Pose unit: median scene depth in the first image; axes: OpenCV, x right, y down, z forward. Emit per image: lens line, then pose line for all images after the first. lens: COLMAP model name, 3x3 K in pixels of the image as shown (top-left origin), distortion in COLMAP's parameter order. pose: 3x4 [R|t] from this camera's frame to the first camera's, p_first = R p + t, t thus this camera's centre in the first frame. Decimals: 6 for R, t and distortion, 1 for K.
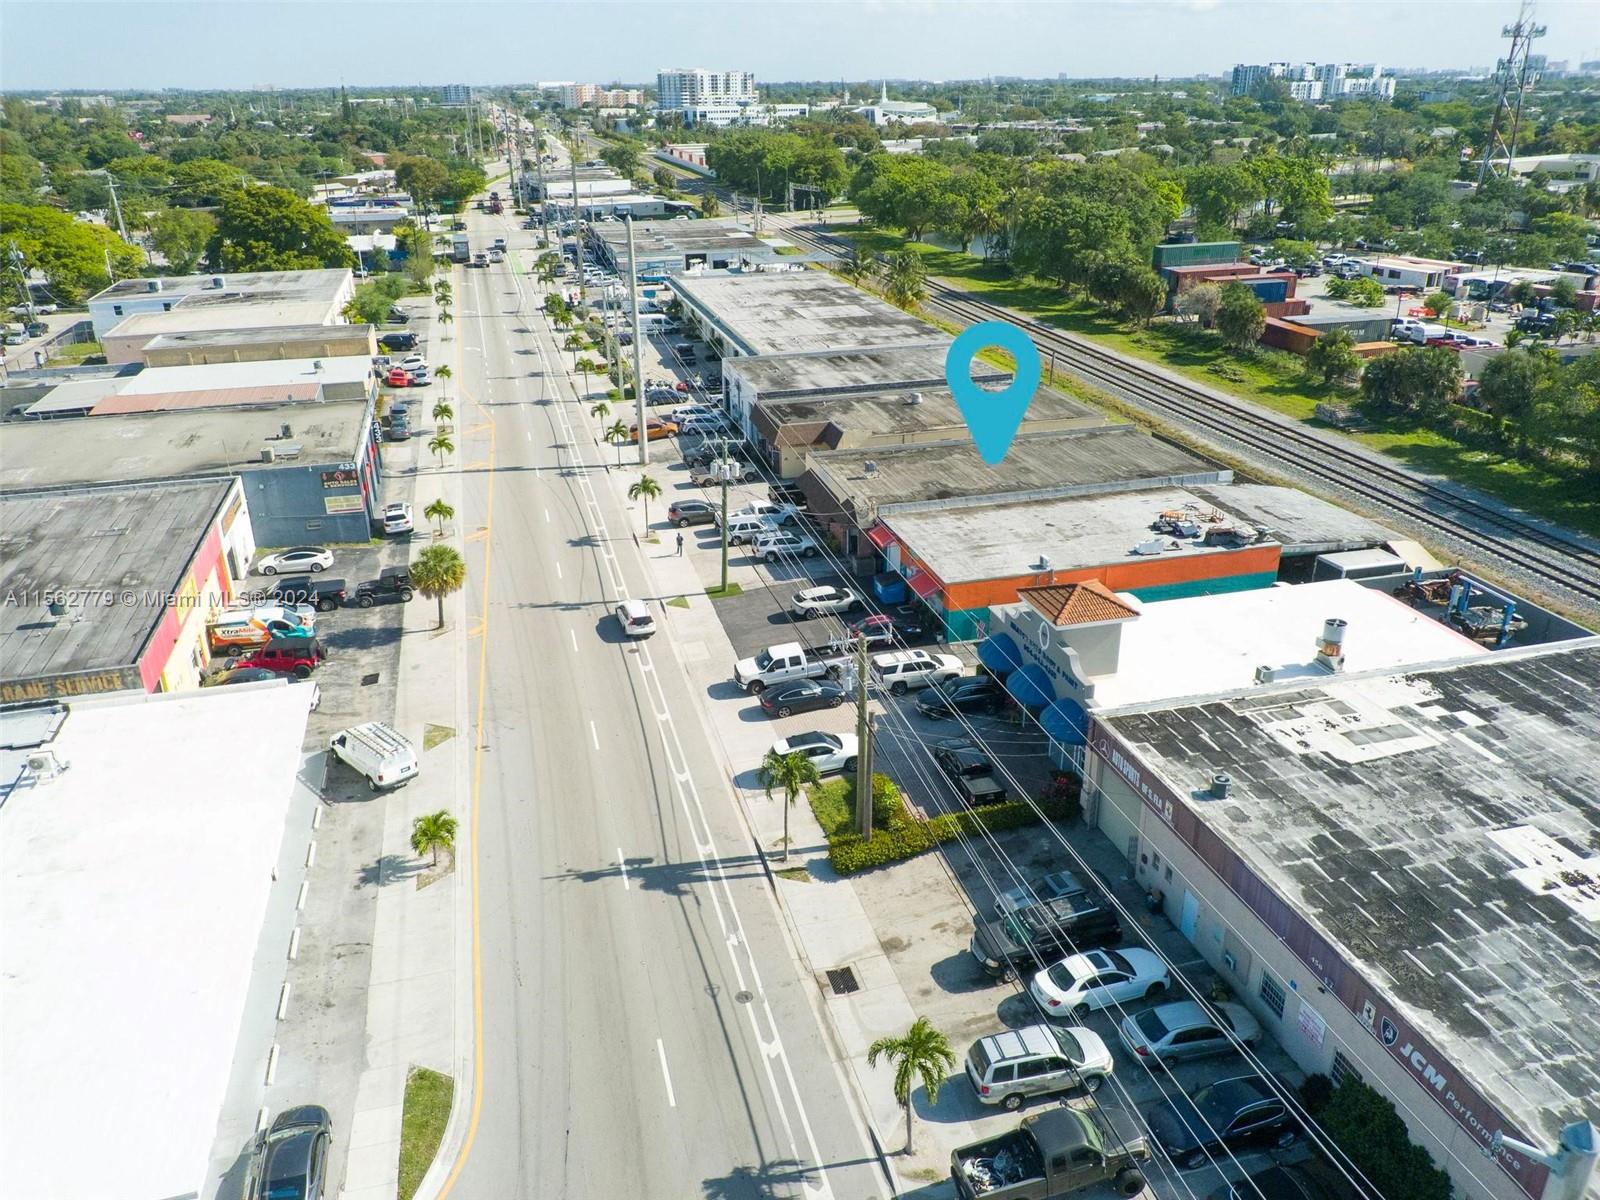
lens RADIAL K [[1213.2, 0, 800.0], [0, 1213.2, 600.0], [0, 0, 1]] dist [0.008466, 0.002268]
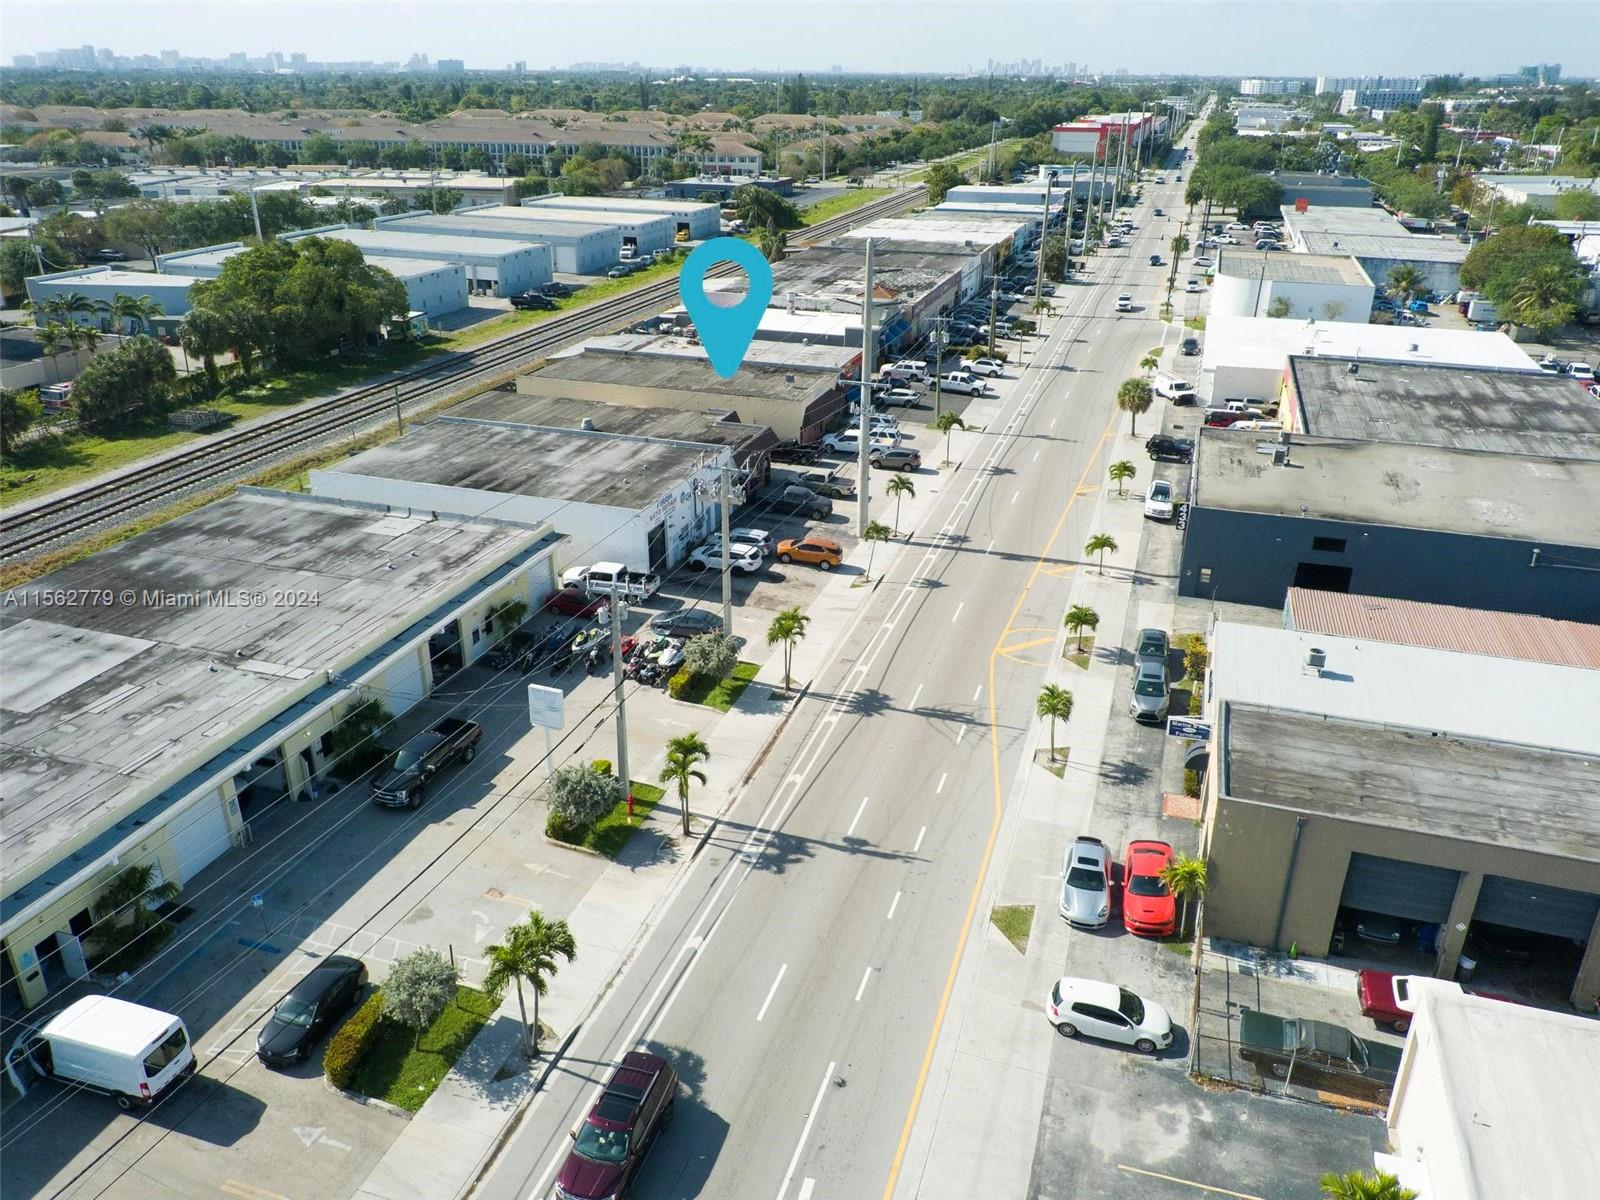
lens RADIAL K [[1188.9, 0, 800.0], [0, 1188.9, 600.0], [0, 0, 1]] dist [0.067261, -0.095198]
pose [[-0.841427, -0.214286, 0.496067, -0.630441], [0.210007, 0.716173, 0.665577, -0.788128], [-0.497894, 0.664212, -0.557606, 1.875840]]
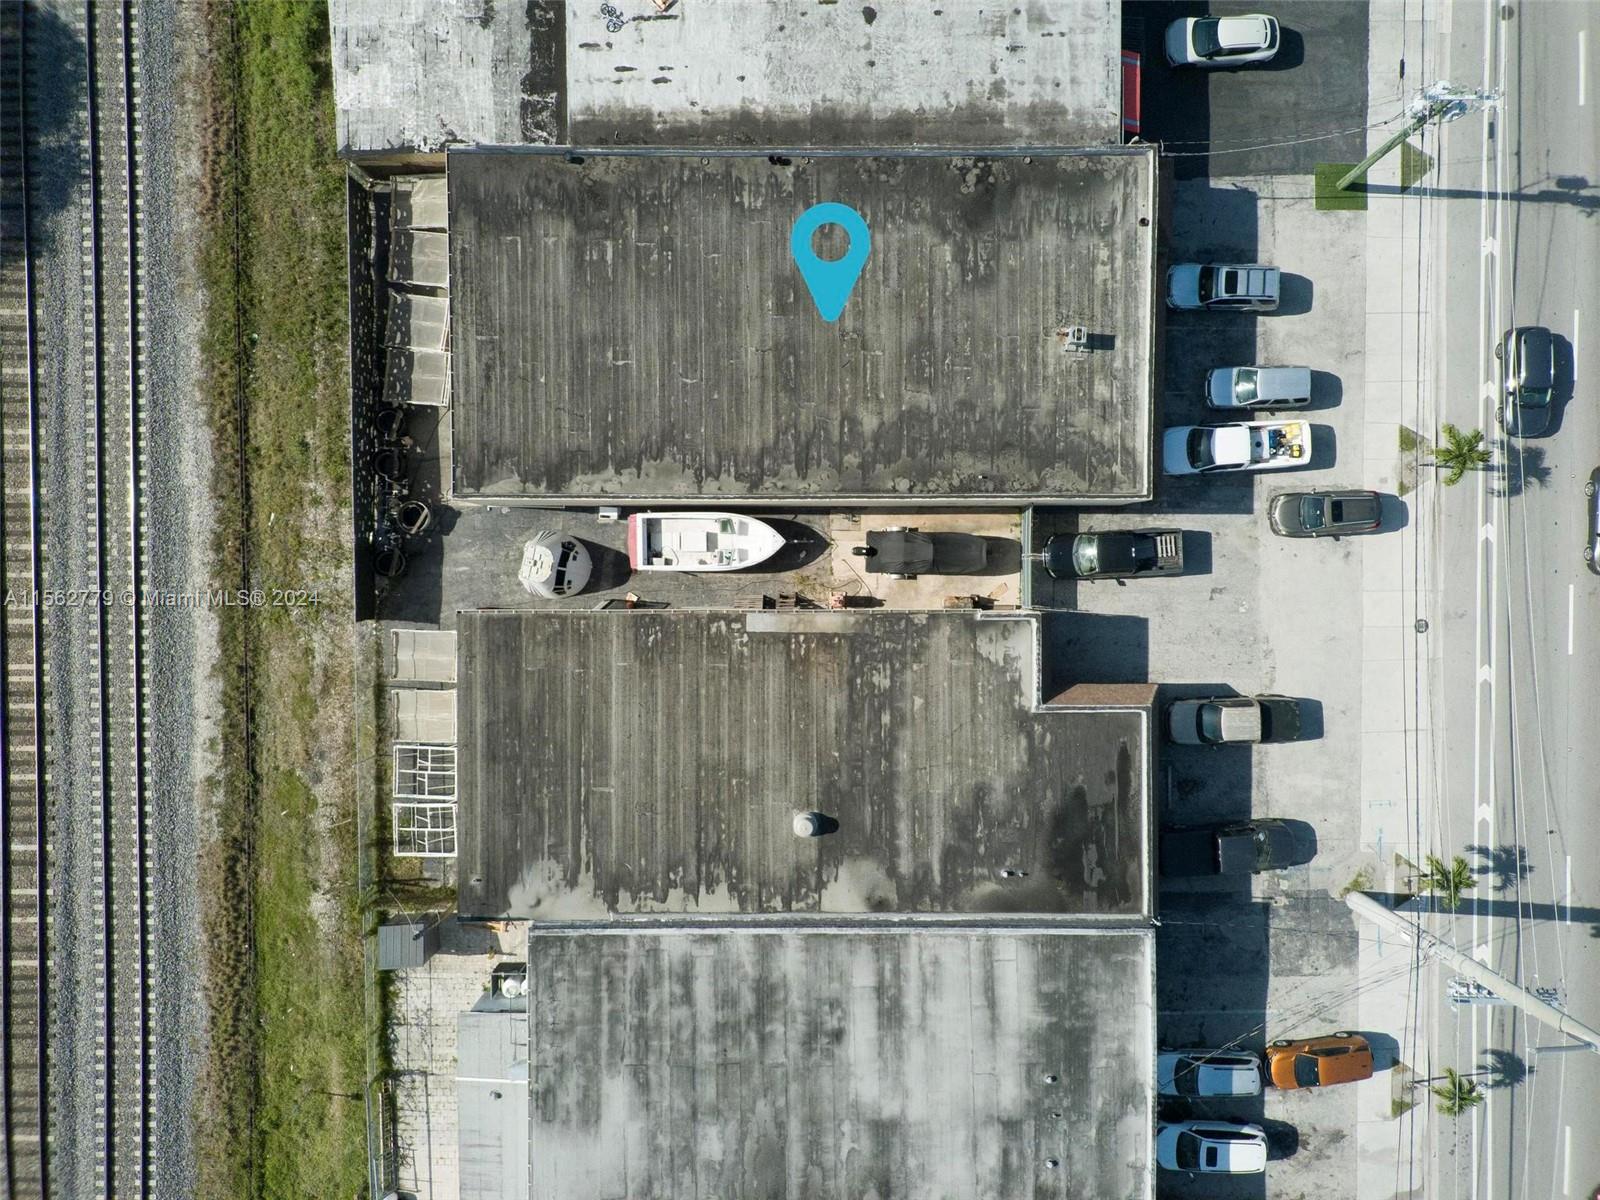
lens RADIAL K [[1188.9, 0, 800.0], [0, 1188.9, 600.0], [0, 0, 1]] dist [0.067261, -0.095198]
pose [[-0.966543, -0.256136, 0.013731, 0.144981], [0.116886, -0.392160, 0.912441, -0.674265], [-0.228324, 0.883518, 0.408979, 0.924730]]
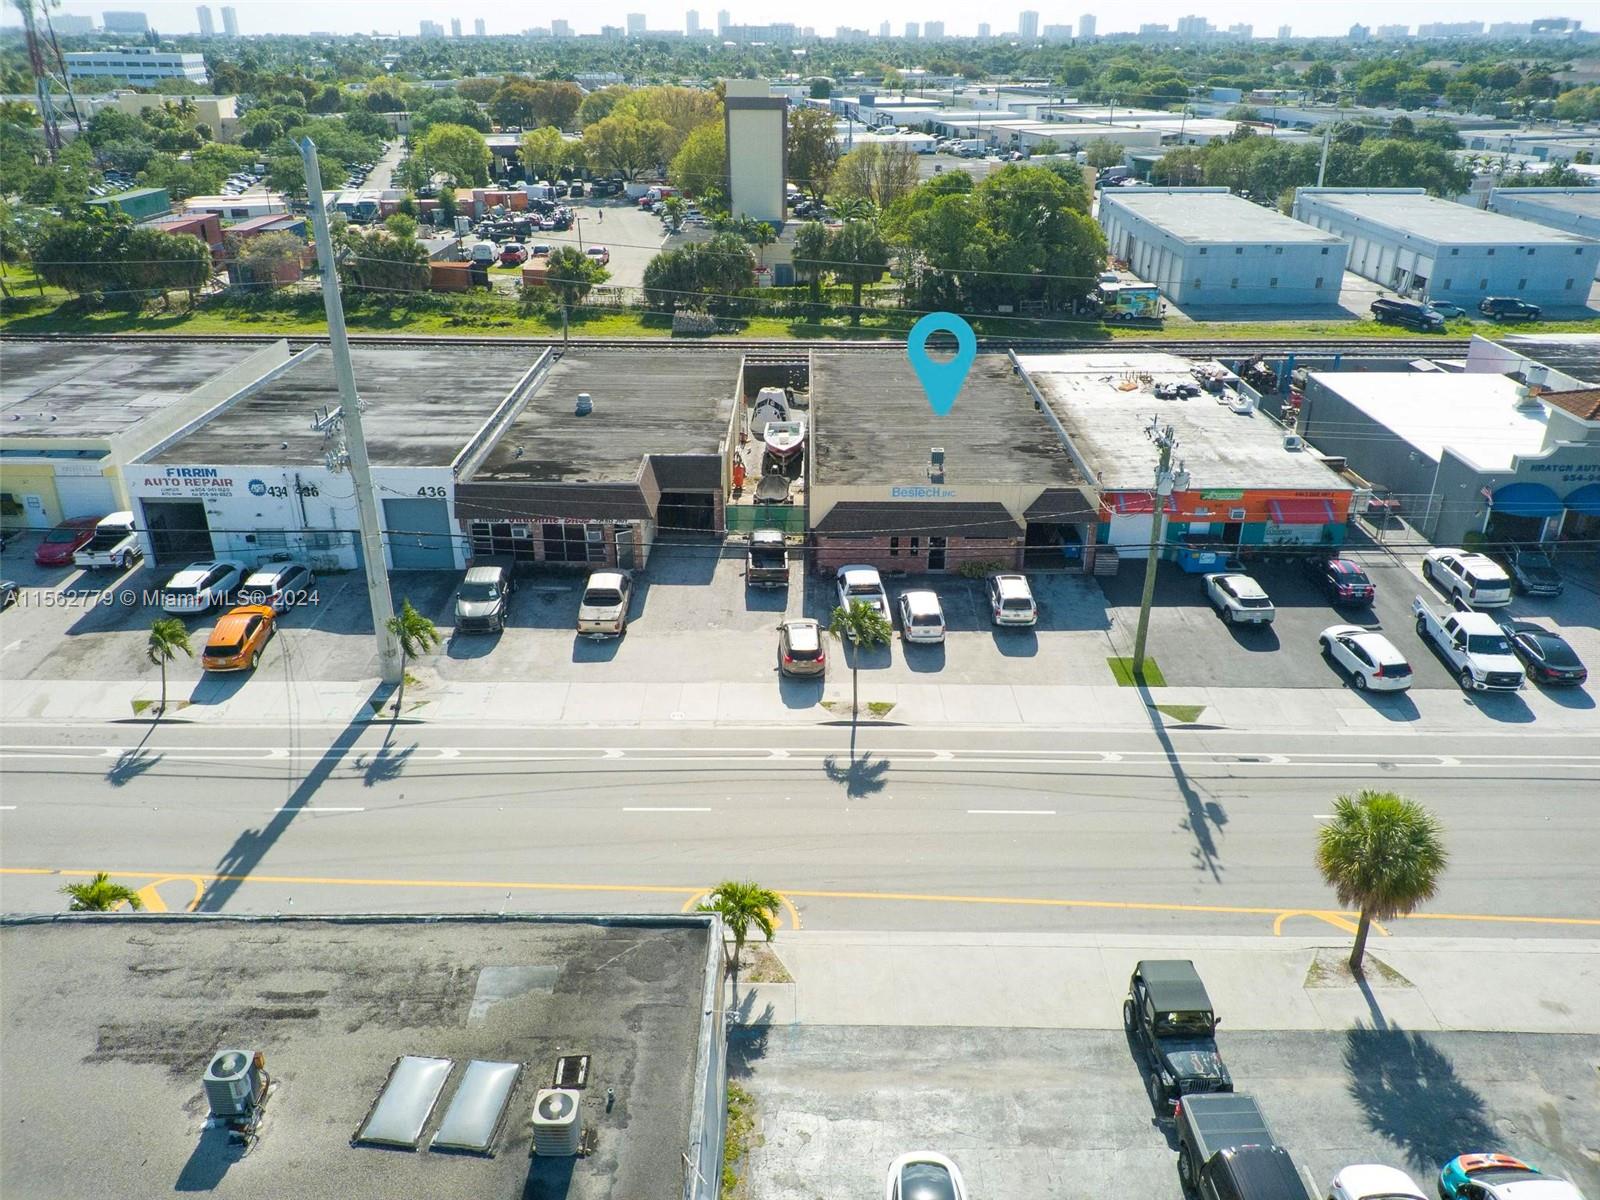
lens RADIAL K [[1188.9, 0, 800.0], [0, 1188.9, 600.0], [0, 0, 1]] dist [0.067261, -0.095198]
pose [[0.263339, -0.402854, 0.876562, -0.600796], [0.374523, 0.880057, 0.291946, -0.269923], [-0.889036, 0.251412, 0.382631, 0.840550]]
